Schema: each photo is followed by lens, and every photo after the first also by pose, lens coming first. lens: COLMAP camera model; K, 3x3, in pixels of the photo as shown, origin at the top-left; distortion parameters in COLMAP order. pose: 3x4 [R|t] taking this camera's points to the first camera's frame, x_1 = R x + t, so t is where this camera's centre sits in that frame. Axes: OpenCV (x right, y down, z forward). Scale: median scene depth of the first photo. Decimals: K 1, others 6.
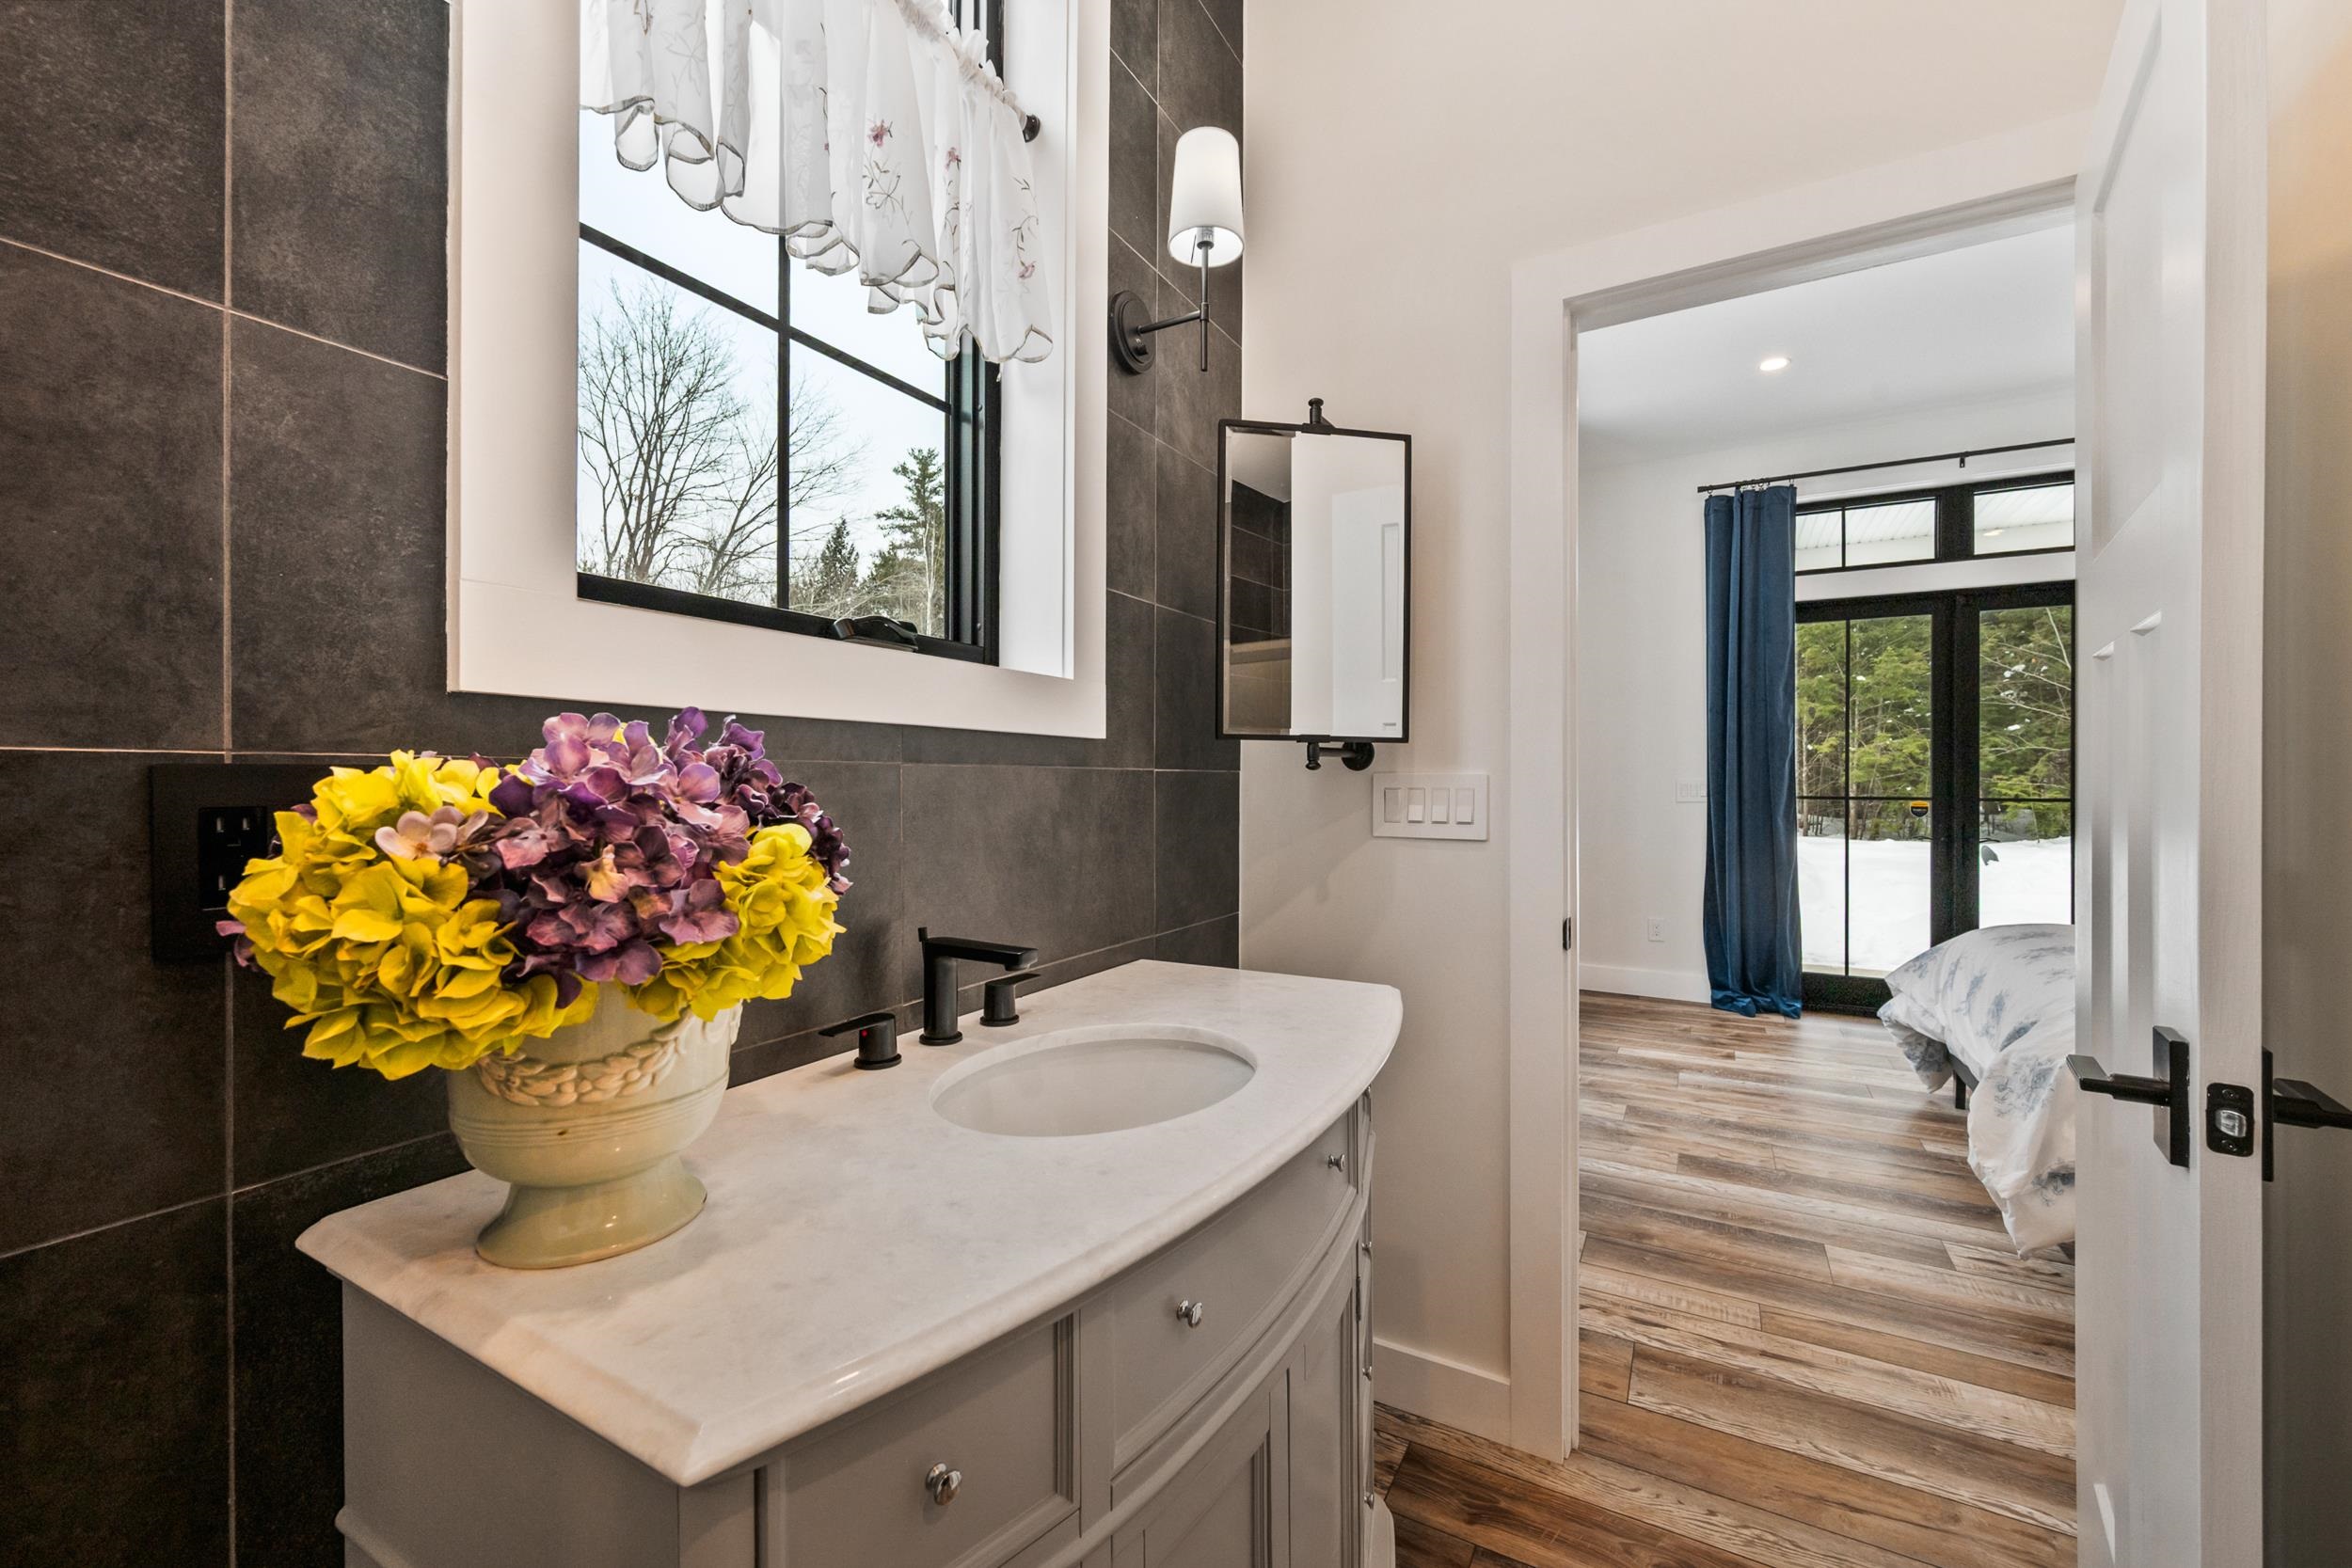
lens RADIAL K [[926.2, 0, 1175.6], [0, 926.2, 778.1], [0, 0, 1]] dist [-0.002079, 0.000064]
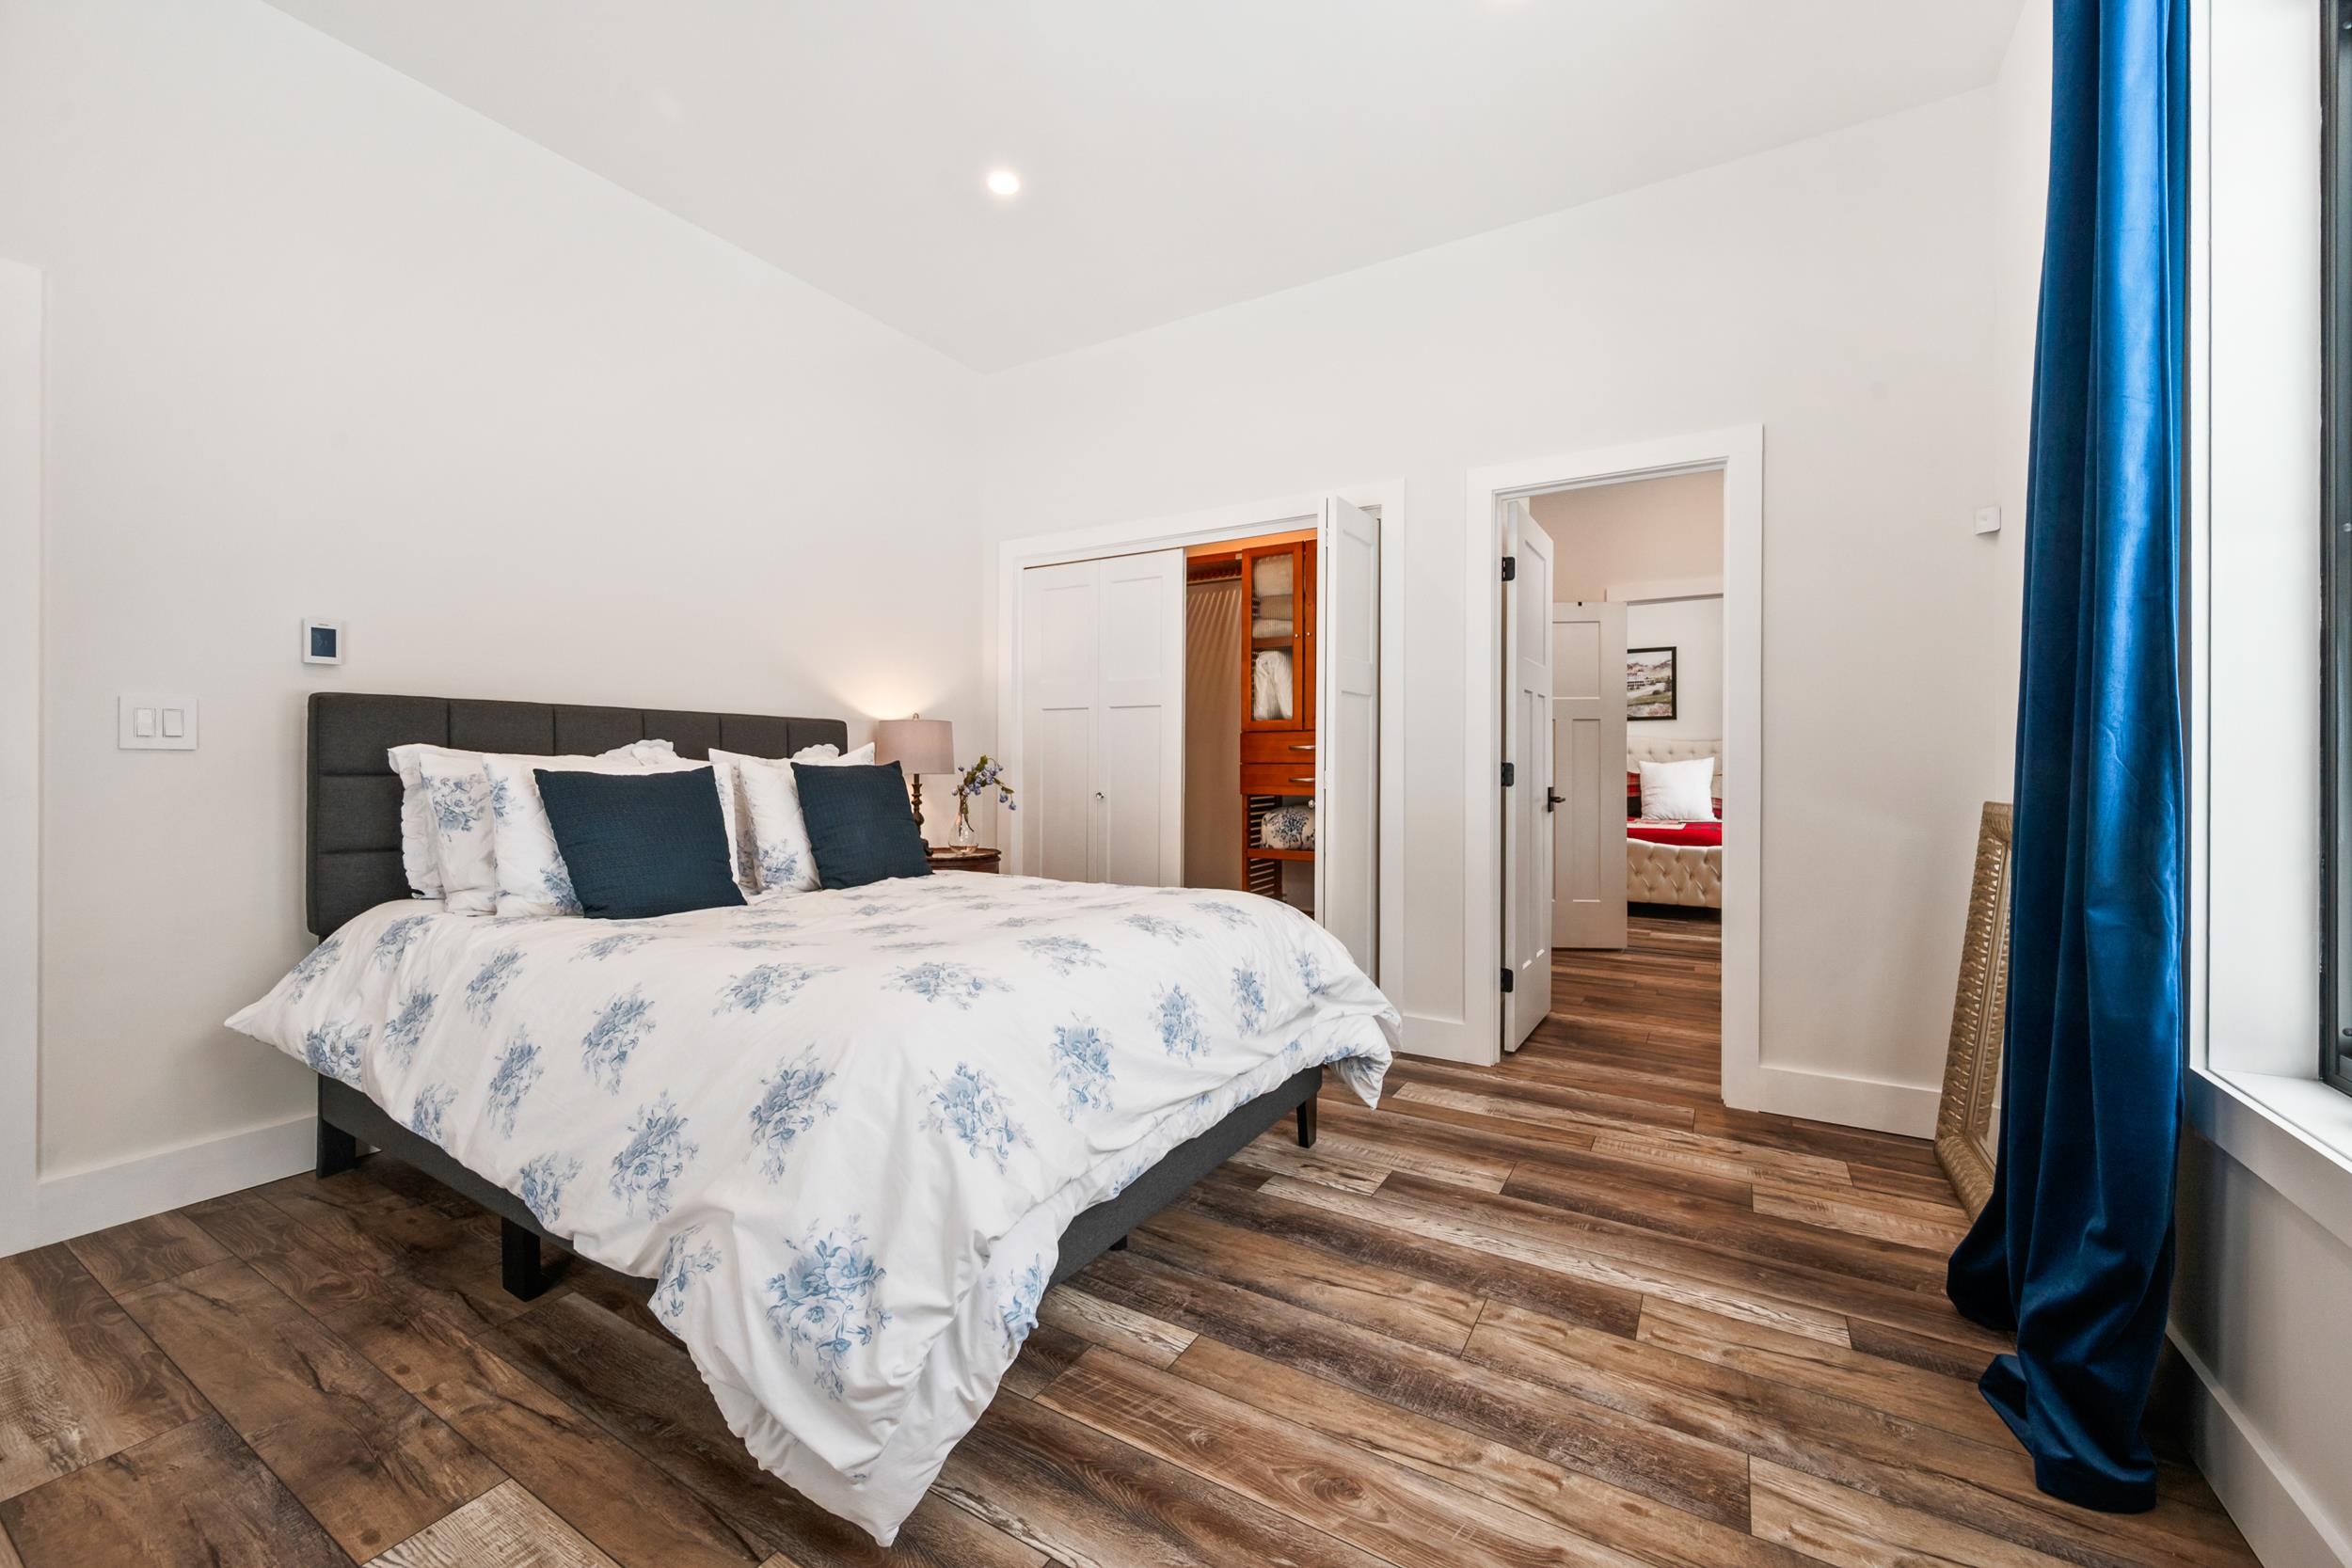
lens RADIAL K [[926.2, 0, 1189.0], [0, 926.2, 773.4], [0, 0, 1]] dist [-0.002079, 0.000064]
pose [[-0.999949, -0.003351, 0.009493, 0.688222], [-0.003328, 0.999991, 0.002445, 0.046655], [-0.009501, 0.002414, -0.999952, 1.328523]]
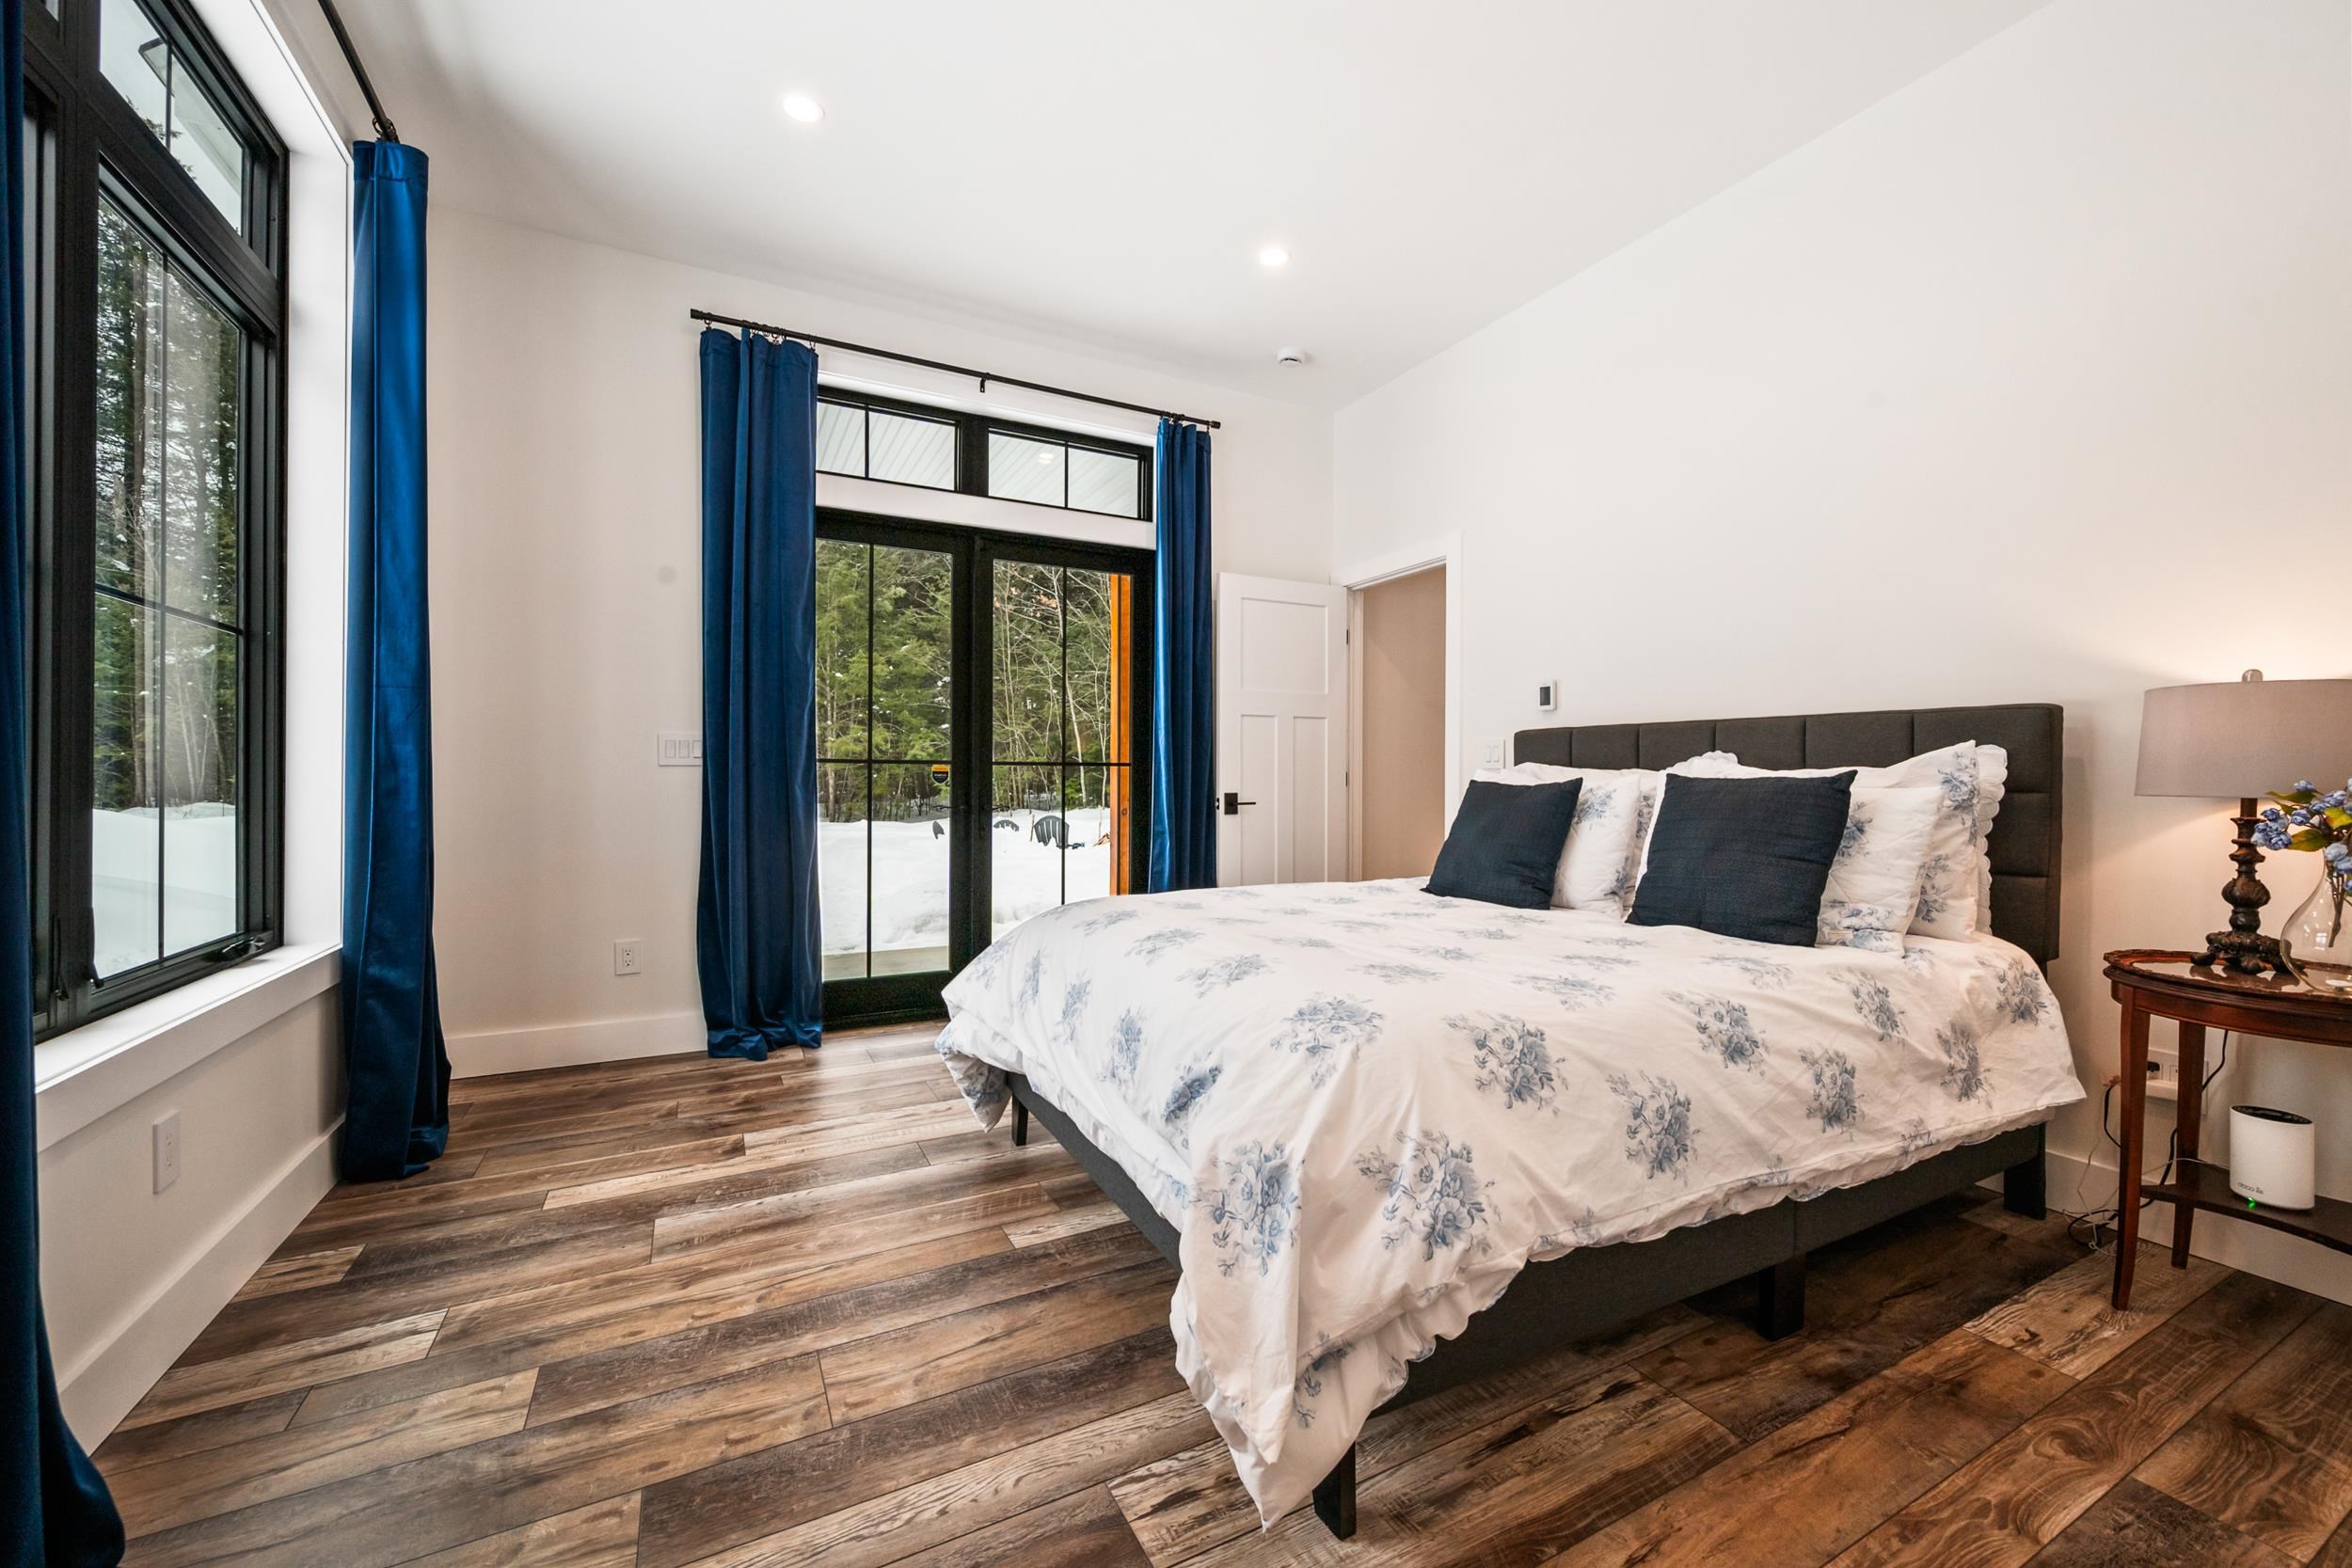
lens RADIAL K [[926.2, 0, 1190.1], [0, 926.2, 779.5], [0, 0, 1]] dist [-0.002079, 0.000064]
pose [[0.534420, -0.002874, 0.845214, 0.255470], [-0.006608, 0.999949, 0.007579, 0.041390], [-0.845194, -0.009636, 0.534374, 0.447267]]
